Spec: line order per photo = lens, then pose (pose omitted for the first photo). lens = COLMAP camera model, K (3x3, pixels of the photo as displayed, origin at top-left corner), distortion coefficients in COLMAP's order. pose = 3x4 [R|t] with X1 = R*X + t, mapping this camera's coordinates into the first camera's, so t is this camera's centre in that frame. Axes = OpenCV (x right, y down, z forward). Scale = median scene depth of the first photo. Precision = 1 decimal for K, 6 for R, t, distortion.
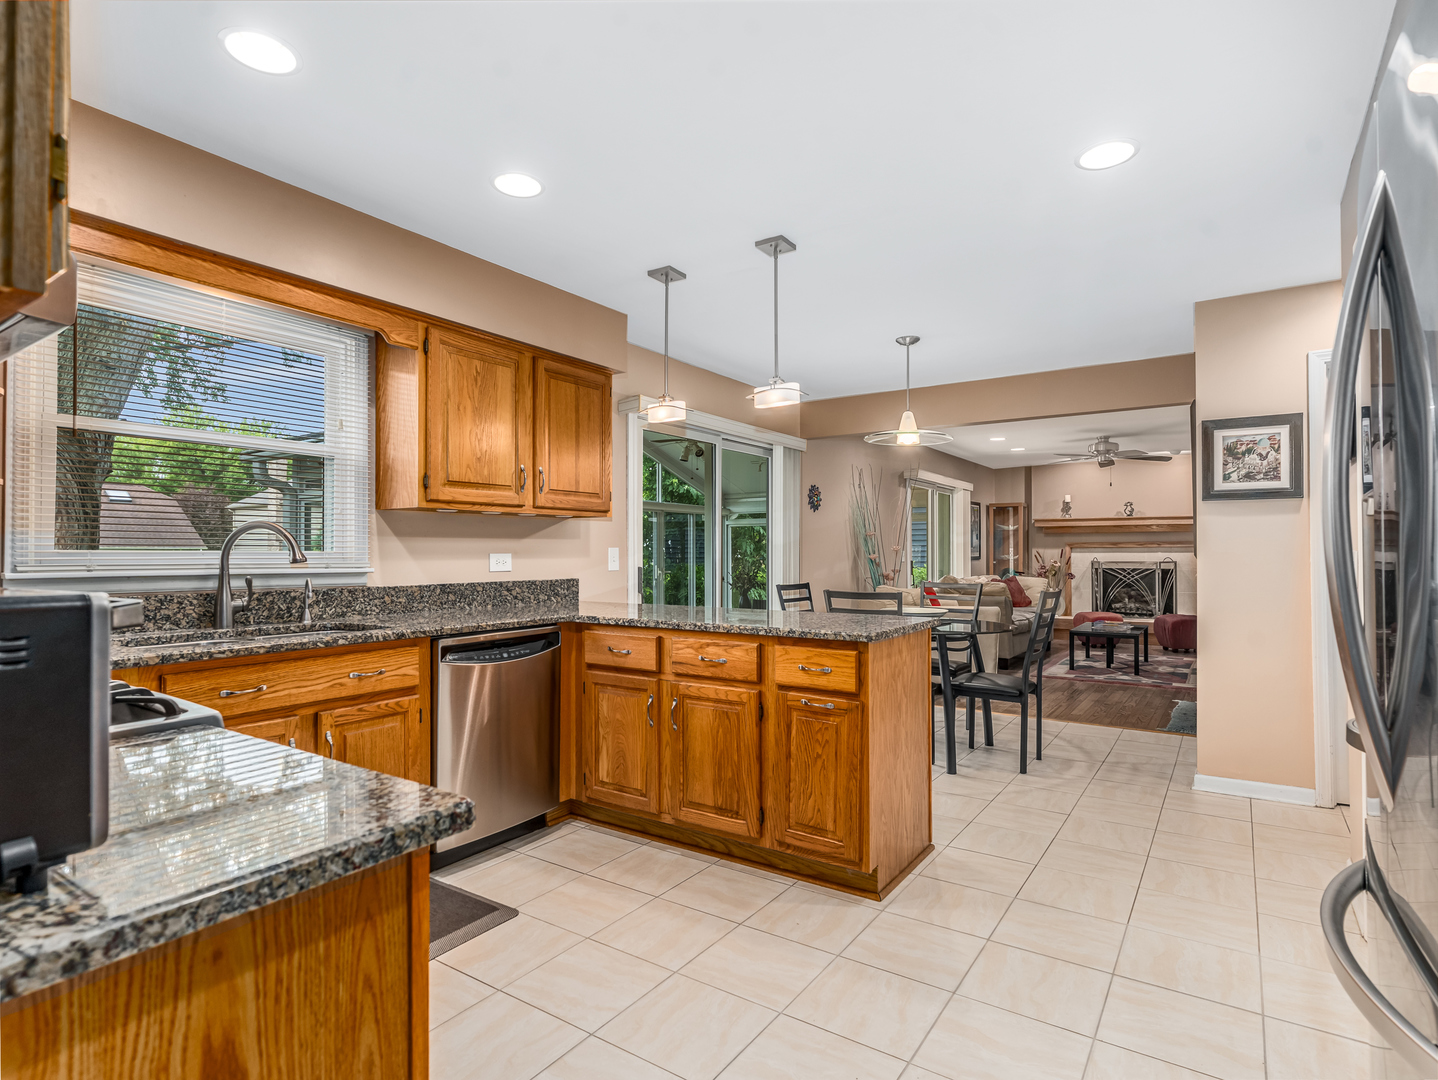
lens RADIAL K [[784.3, 0, 693.0], [0, 784.3, 544.2], [0, 0, 1]] dist [0.003077, 0.000670]
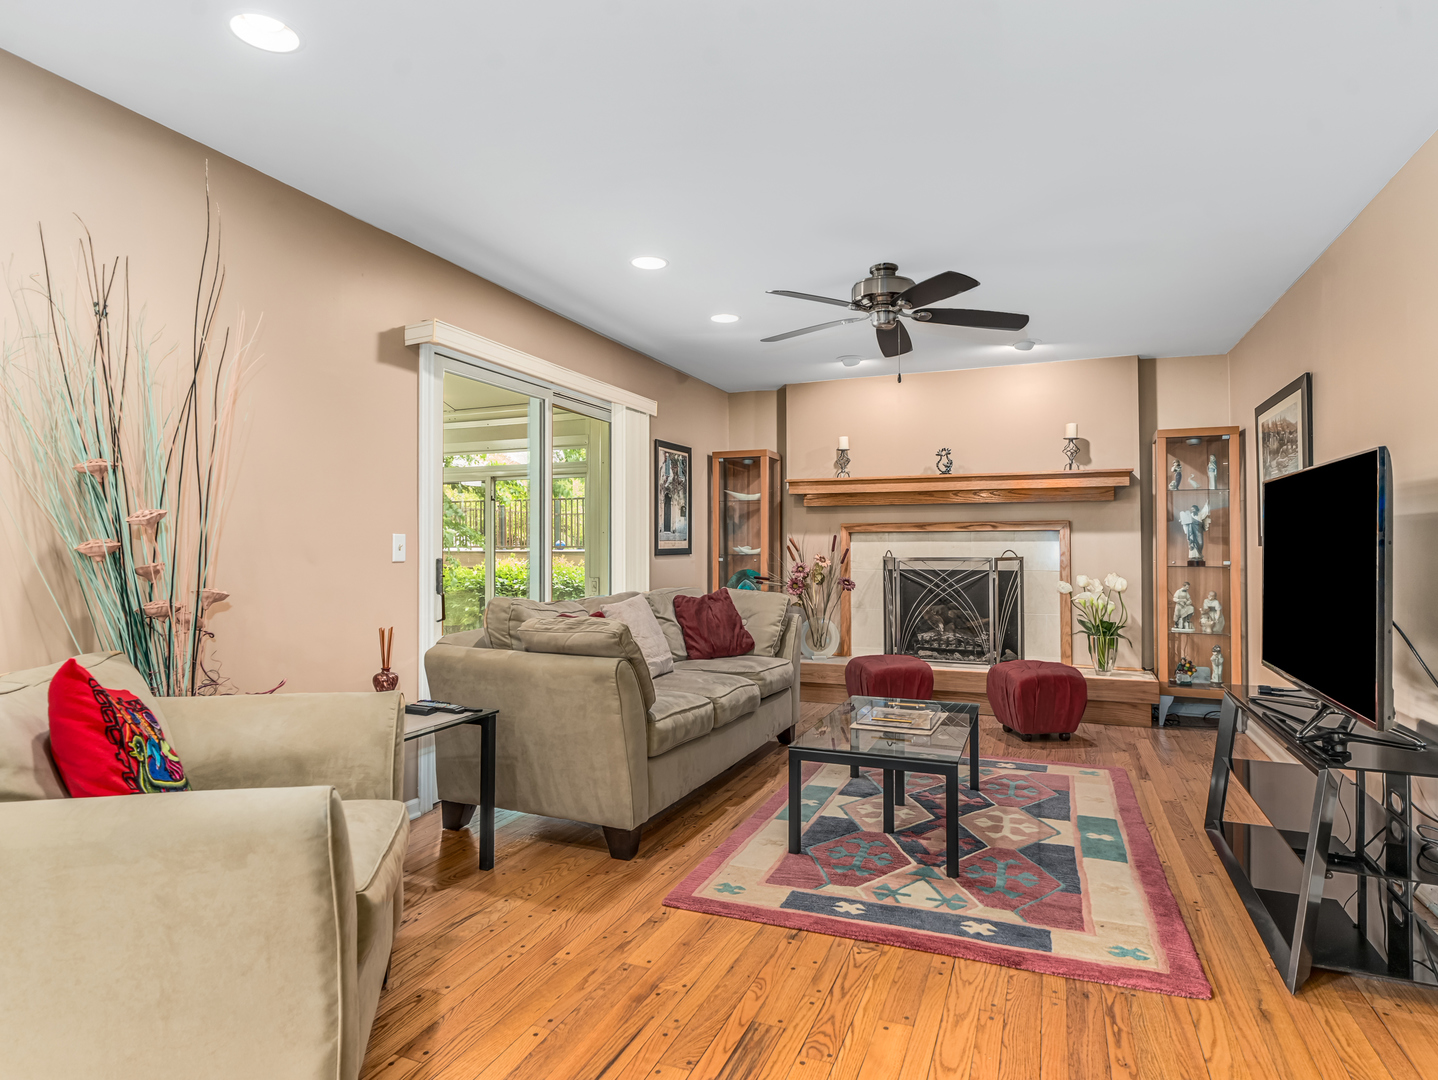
lens RADIAL K [[824.9, 0, 714.9], [0, 824.9, 534.7], [0, 0, 1]] dist [-0.000084, 0.000890]
pose [[0.975105, 0.003100, 0.221721, 0.294372], [-0.002448, 0.999992, -0.003215, 0.009141], [-0.221729, 0.002592, 0.975105, 0.514502]]
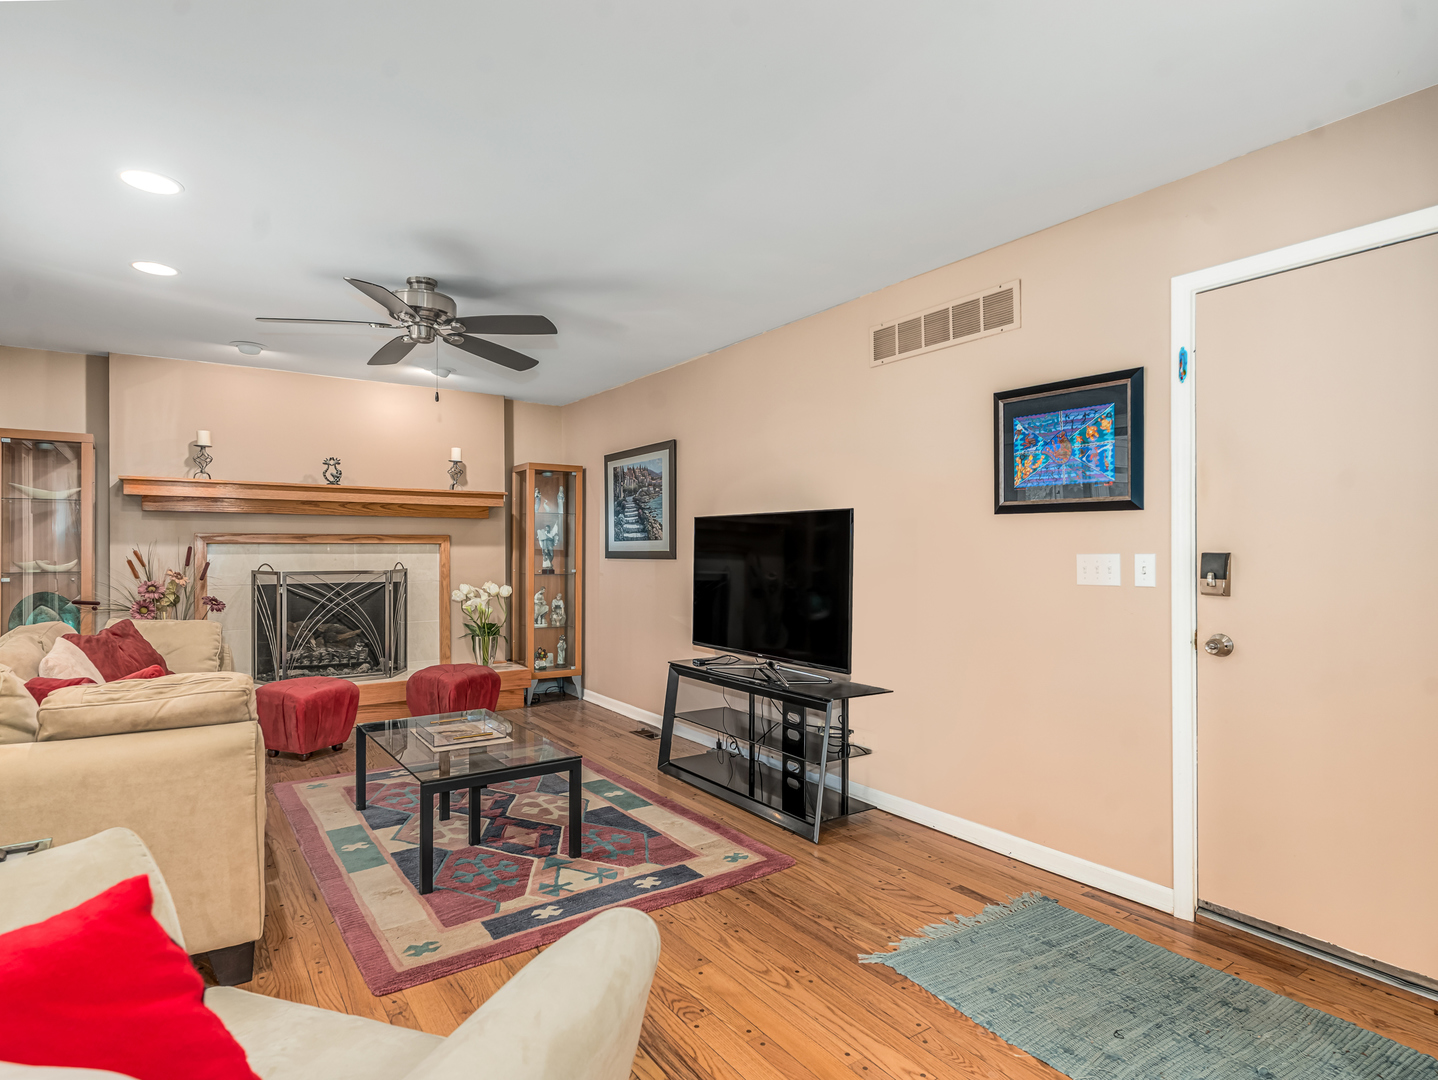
lens RADIAL K [[781.5, 0, 719.1], [0, 781.5, 552.6], [0, 0, 1]] dist [-0.002007, 0.000018]
pose [[0.336586, -0.003882, 0.941645, 0.161487], [-0.012307, 0.999888, 0.008521, 0.002538], [-0.941572, -0.014456, 0.336500, 0.624278]]
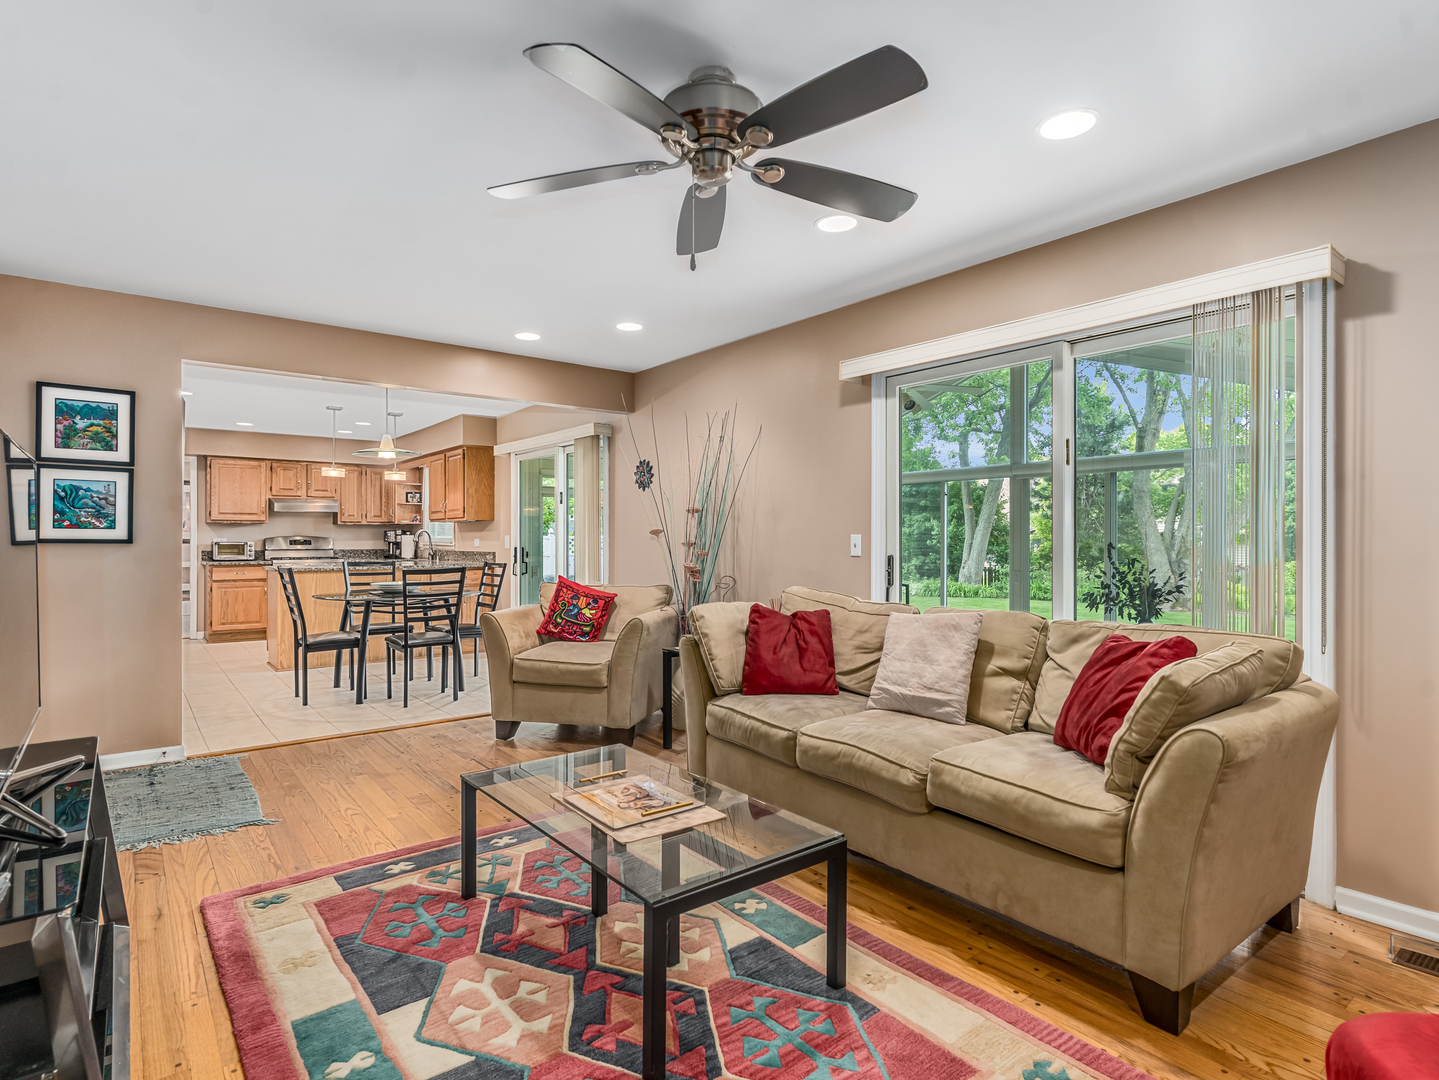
lens RADIAL K [[752.7, 0, 701.5], [0, 752.7, 542.7], [0, 0, 1]] dist [0.001817, 0.001439]
pose [[-0.301447, 0.004554, -0.953472, 0.665761], [0.010168, 0.999947, 0.001562, 0.010869], [0.953429, -0.009224, -0.301478, 0.941403]]
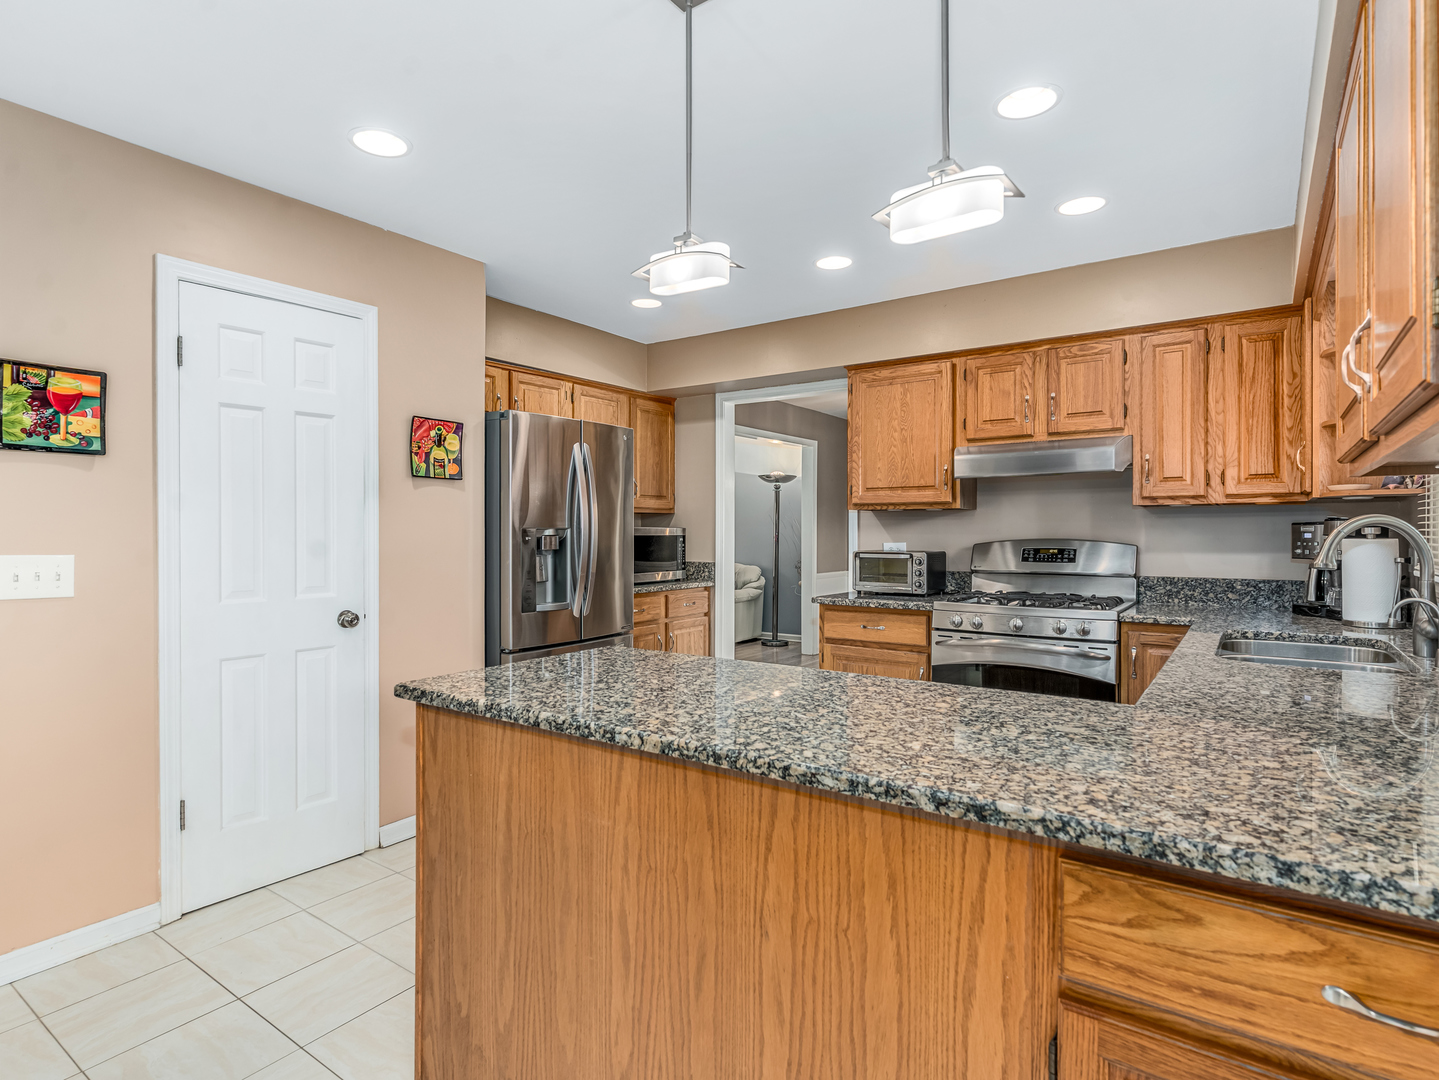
lens RADIAL K [[785.5, 0, 724.1], [0, 785.5, 534.2], [0, 0, 1]] dist [-0.001522, 0.000182]
pose [[-0.999994, 0.001595, -0.002915, 0.024661], [0.001616, 0.999973, -0.007189, -0.001981], [0.002903, -0.007194, -0.999970, 0.526559]]
